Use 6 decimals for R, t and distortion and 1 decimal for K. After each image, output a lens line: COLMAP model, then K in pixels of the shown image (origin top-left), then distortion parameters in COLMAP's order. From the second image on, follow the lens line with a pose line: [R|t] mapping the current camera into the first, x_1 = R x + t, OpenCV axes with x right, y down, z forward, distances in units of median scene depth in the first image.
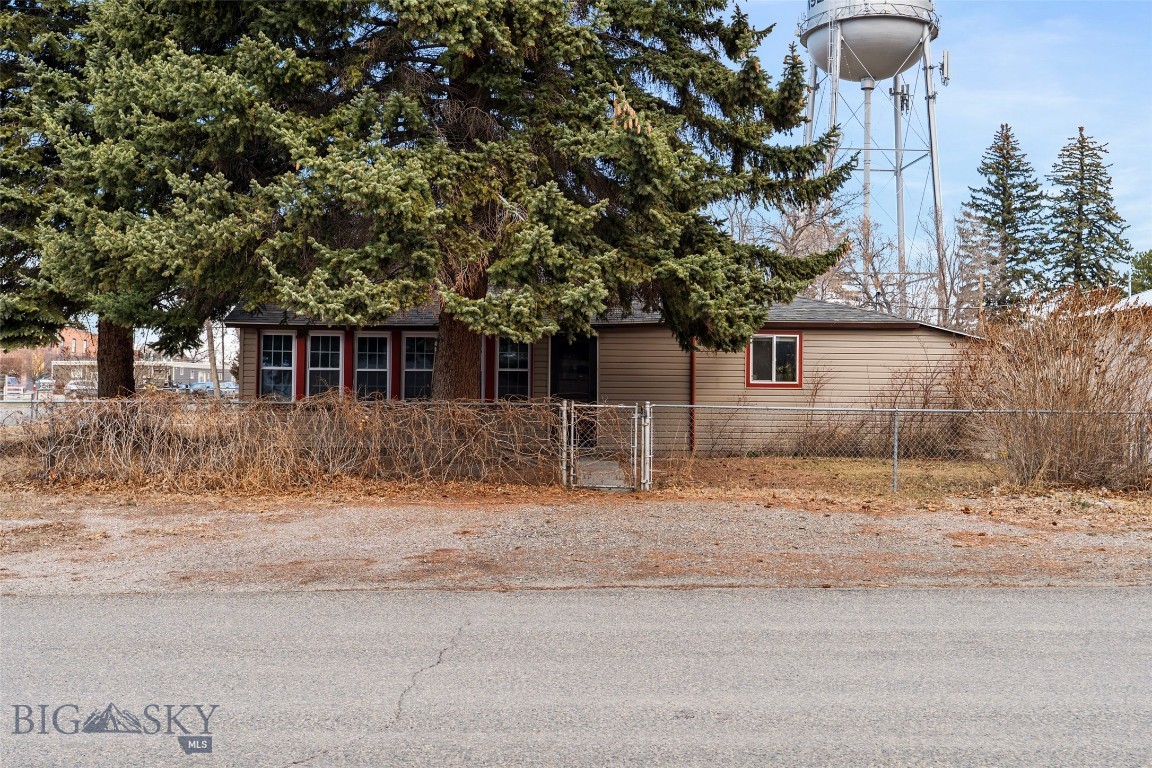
lens RADIAL K [[1152.3, 0, 575.2], [0, 1152.3, 386.3], [0, 0, 1]] dist [0.000500, 0.000000]
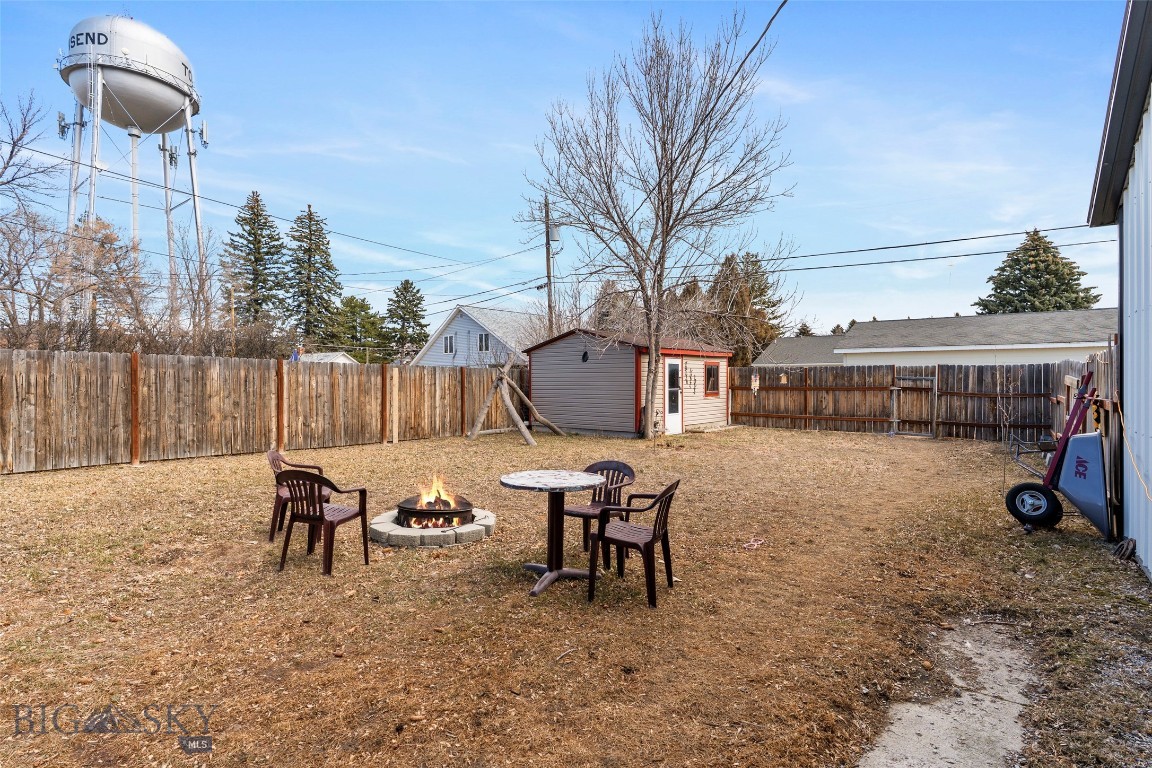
lens RADIAL K [[562.3, 0, 576.3], [0, 562.3, 381.5], [0, 0, 1]] dist [-0.005092, -0.001566]
pose [[0.660358, -0.015636, 0.750788, 0.110446], [0.009487, 0.999877, 0.012480, 0.002737], [-0.750891, -0.001118, 0.660425, 0.242920]]
